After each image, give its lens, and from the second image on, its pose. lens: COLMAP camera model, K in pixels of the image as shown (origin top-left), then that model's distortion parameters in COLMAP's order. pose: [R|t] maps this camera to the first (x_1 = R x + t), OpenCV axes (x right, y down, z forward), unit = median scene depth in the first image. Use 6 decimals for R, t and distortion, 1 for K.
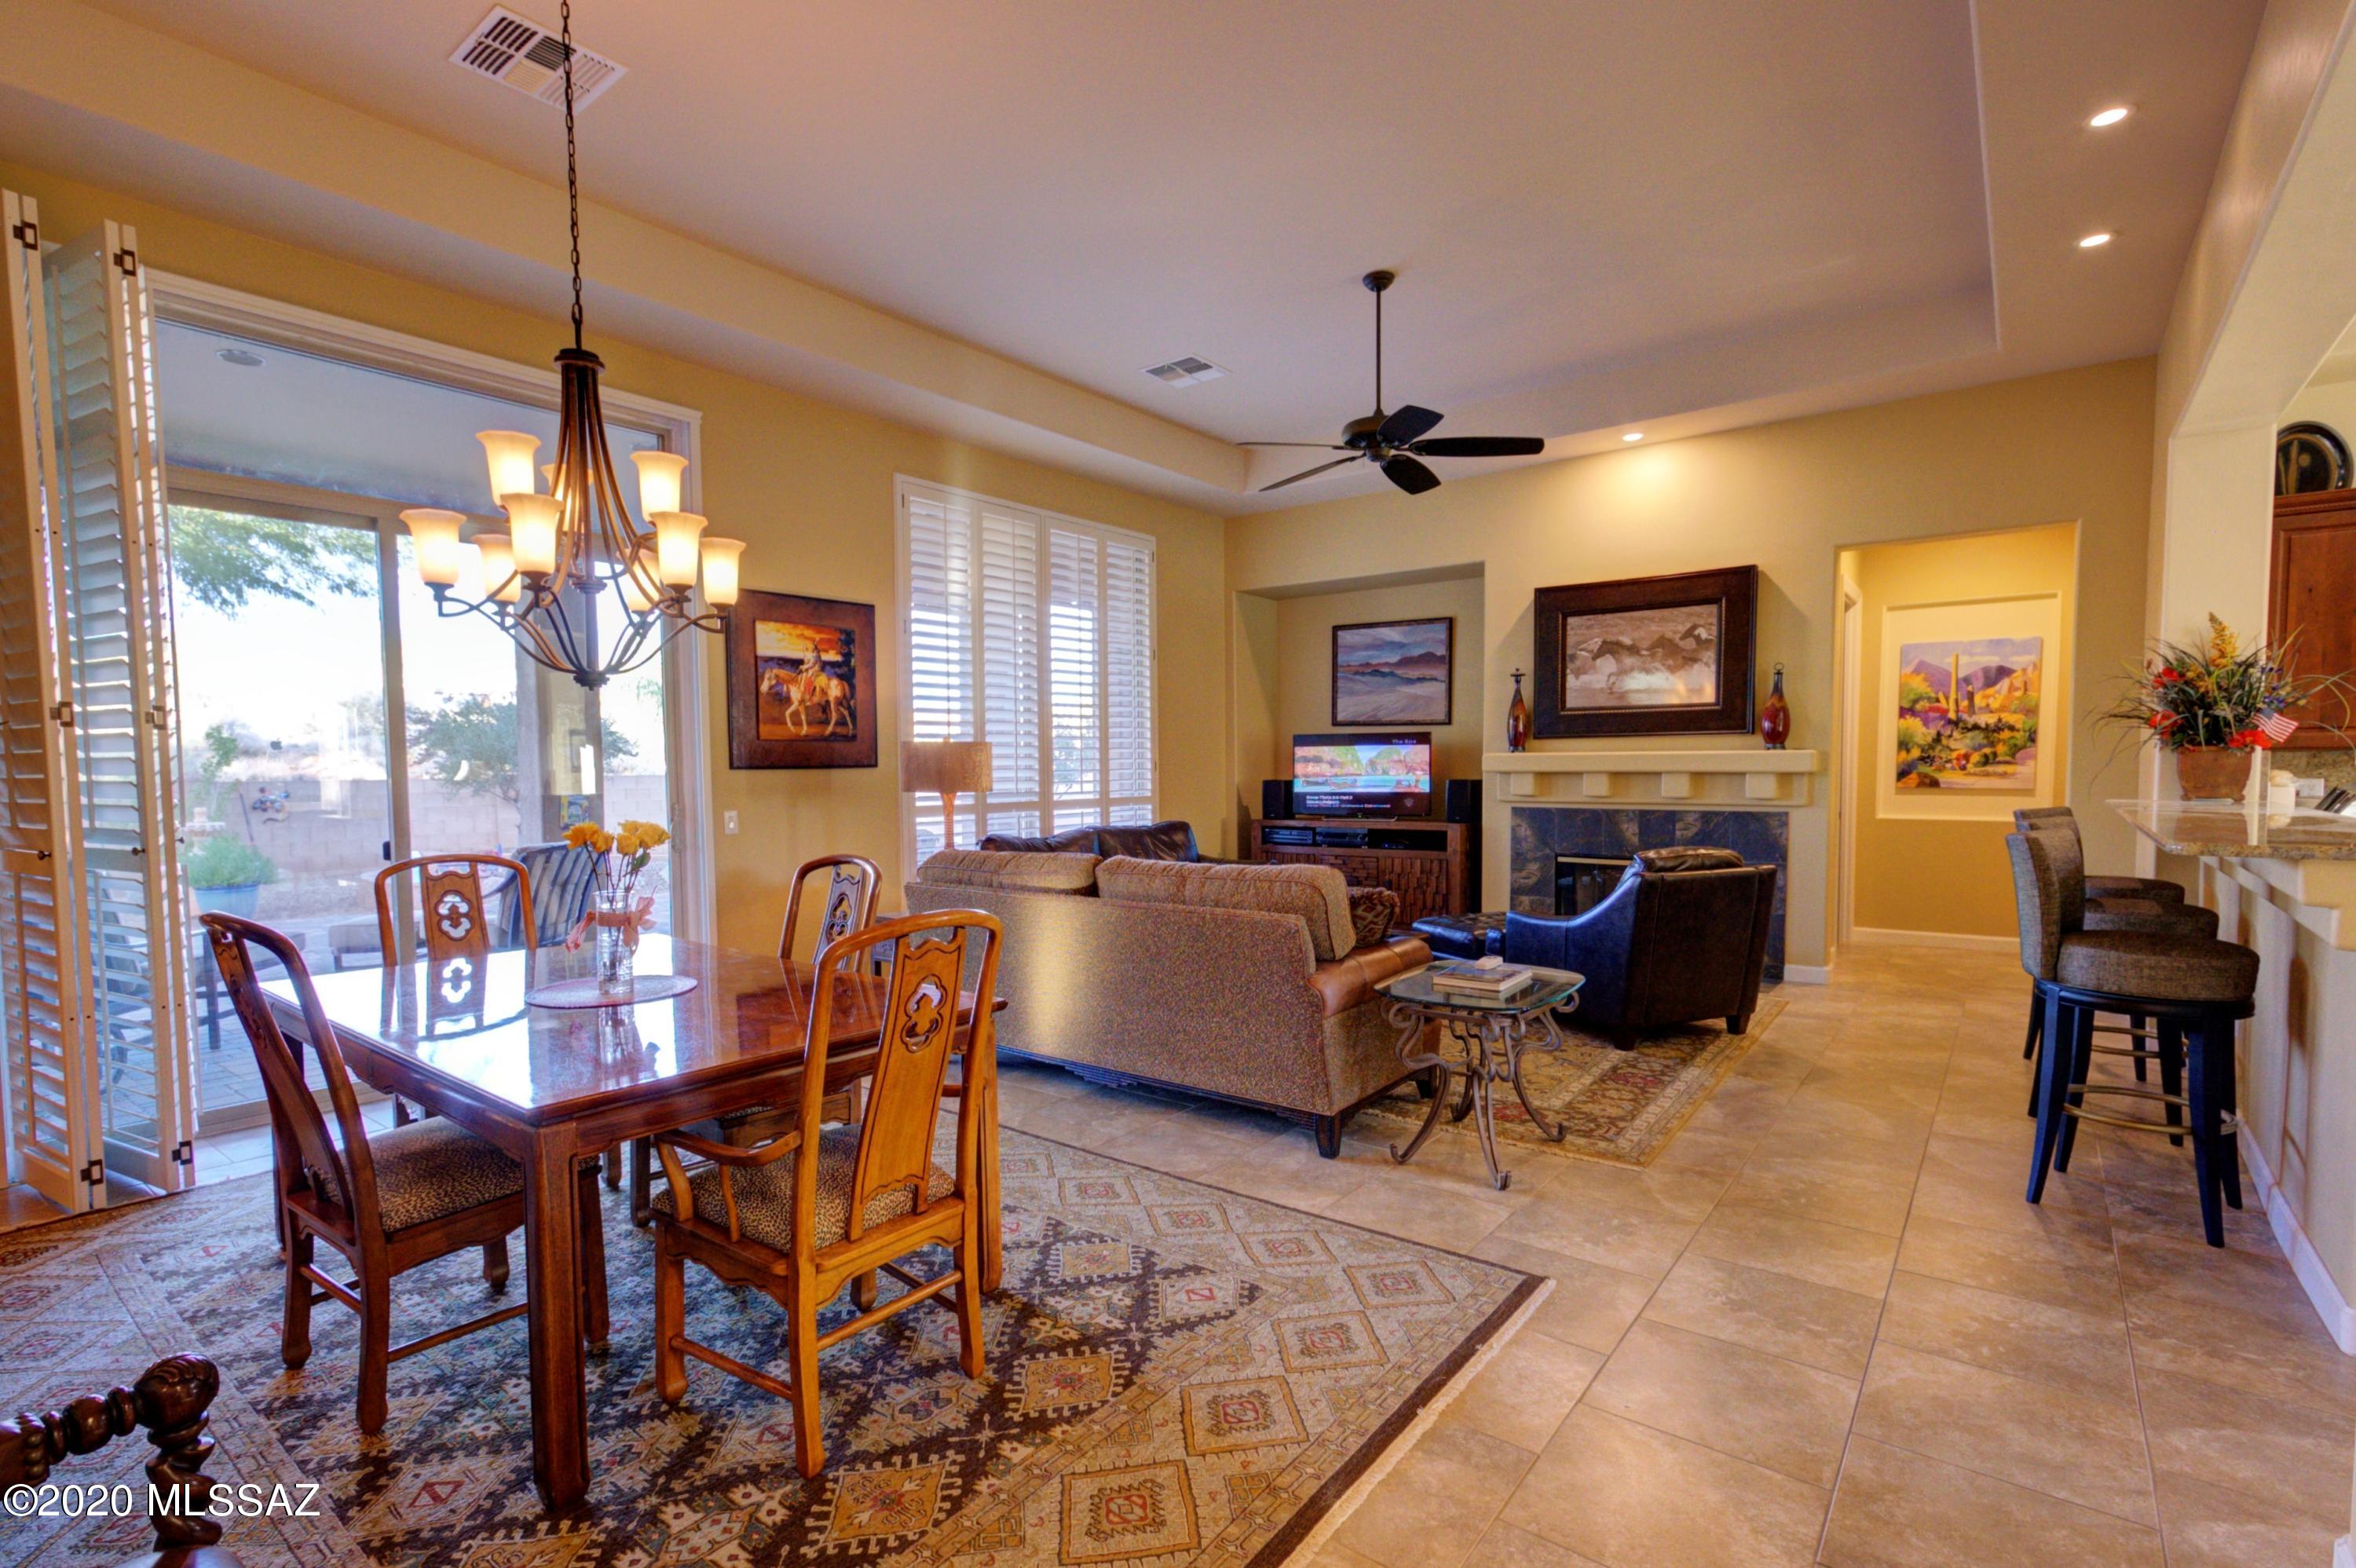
lens RADIAL K [[1128.7, 0, 1178.0], [0, 1128.7, 784.0], [0, 0, 1]] dist [-0.003707, -0.000363]
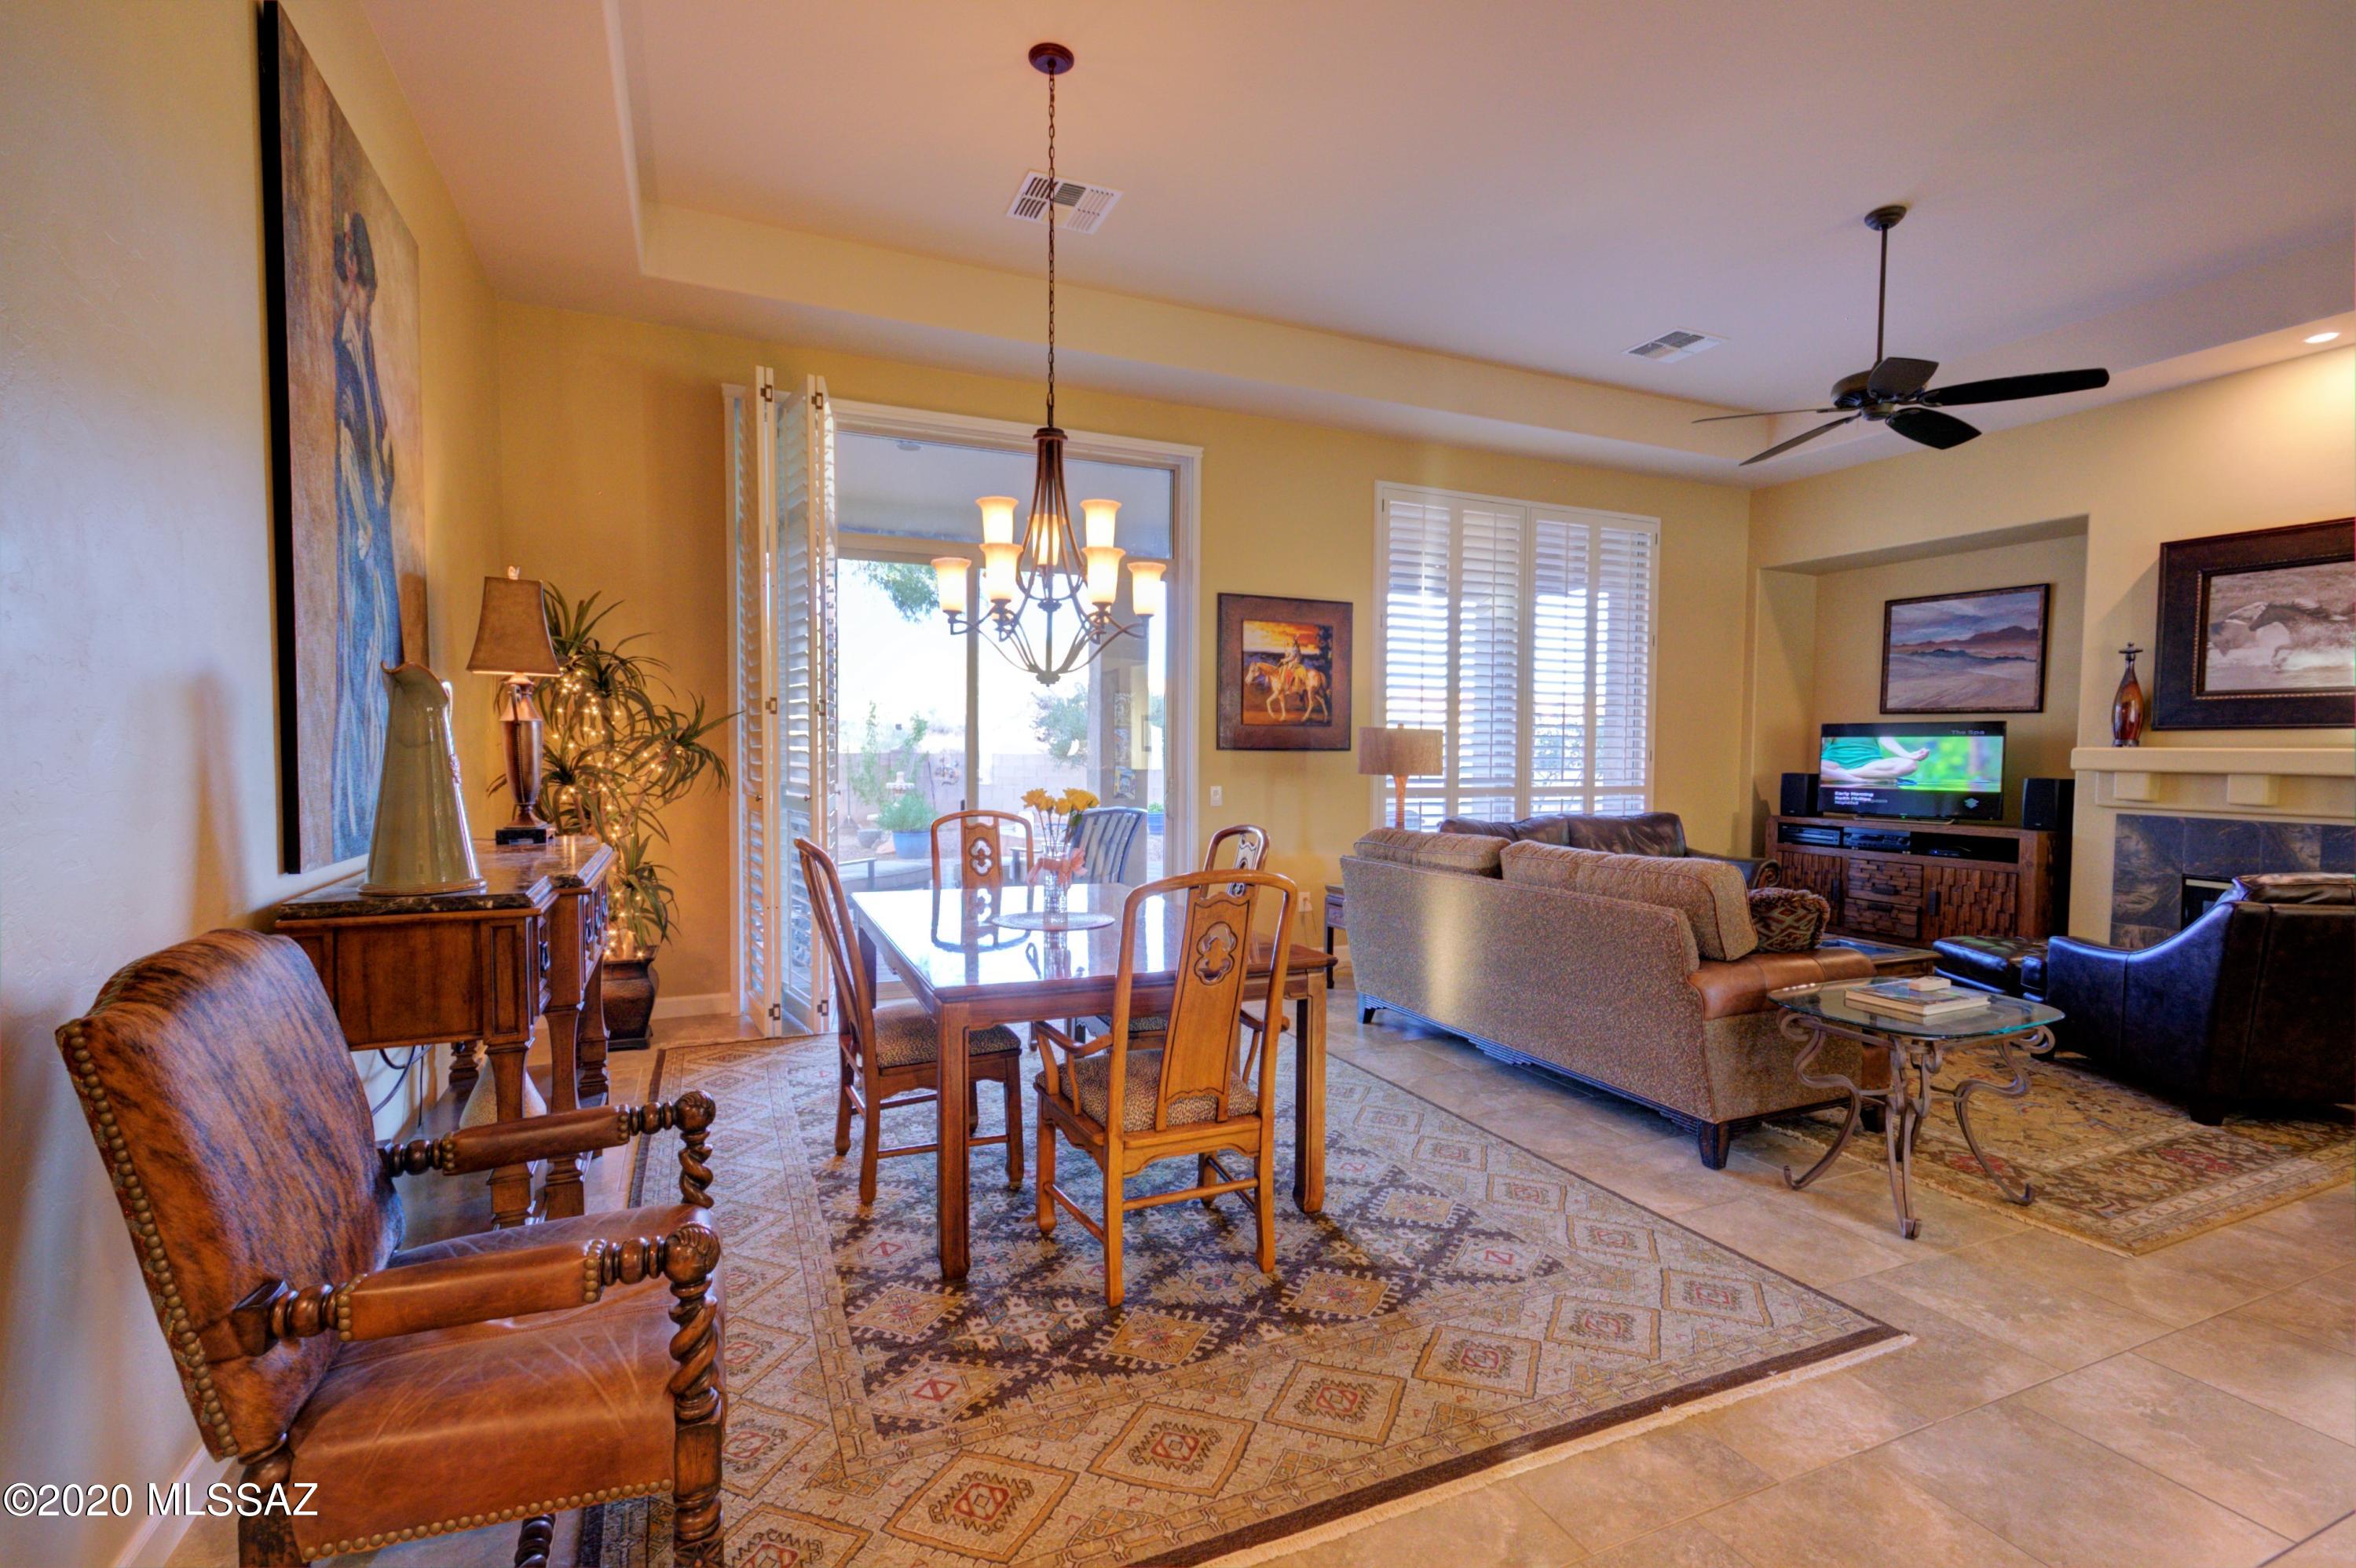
lens RADIAL K [[1121.3, 0, 1191.7], [0, 1121.3, 742.1], [0, 0, 1]] dist [-0.028823, 0.020446]
pose [[0.880521, 0.014494, -0.473786, 0.155291], [-0.025741, 0.999520, -0.017262, -0.000634], [0.473308, 0.027395, 0.880471, -0.037392]]
